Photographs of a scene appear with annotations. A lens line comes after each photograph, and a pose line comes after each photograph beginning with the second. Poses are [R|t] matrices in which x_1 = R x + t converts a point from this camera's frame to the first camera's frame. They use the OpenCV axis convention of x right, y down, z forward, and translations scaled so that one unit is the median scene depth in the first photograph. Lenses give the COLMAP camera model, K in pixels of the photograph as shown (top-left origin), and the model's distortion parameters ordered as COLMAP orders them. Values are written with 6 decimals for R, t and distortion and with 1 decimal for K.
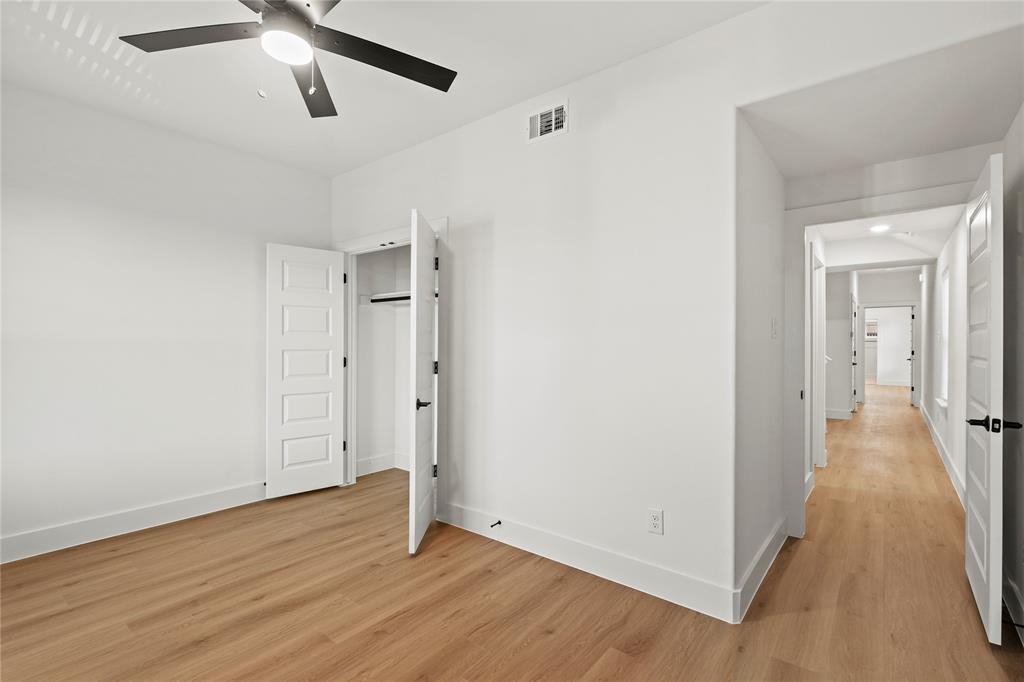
lens RADIAL K [[470.6, 0, 504.8], [0, 470.6, 342.2], [0, 0, 1]] dist [0.002726, 0.000023]
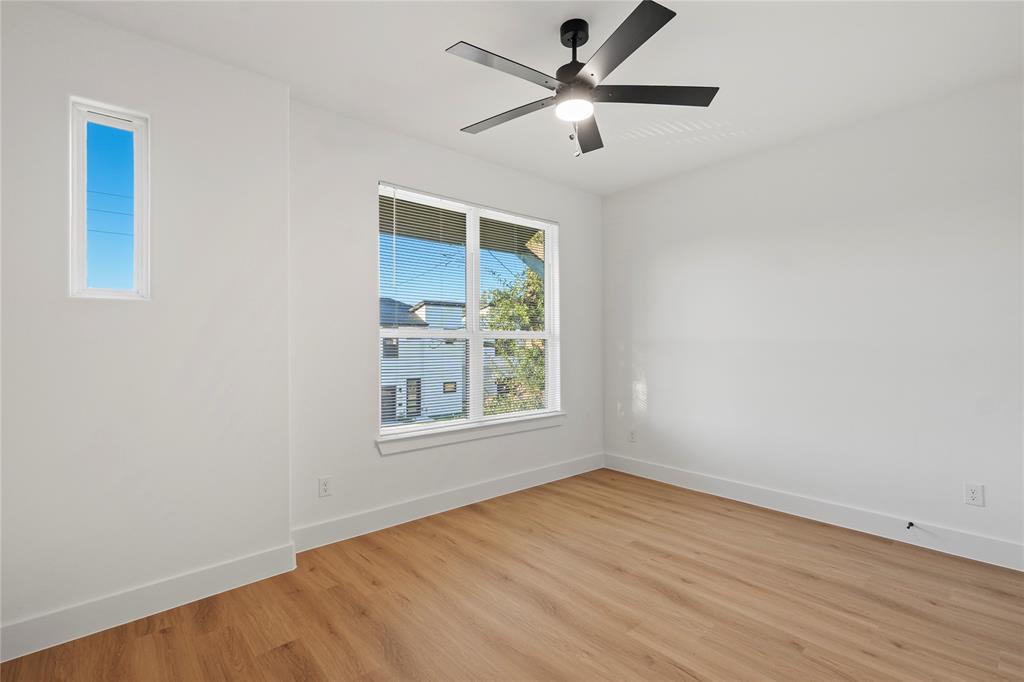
lens RADIAL K [[470.6, 0, 504.8], [0, 470.6, 342.2], [0, 0, 1]] dist [0.002726, 0.000023]
pose [[-0.174909, -0.003654, -0.984578, 0.555163], [0.009367, 0.999942, -0.005375, -0.000561], [0.984540, -0.010162, -0.174864, 0.712785]]
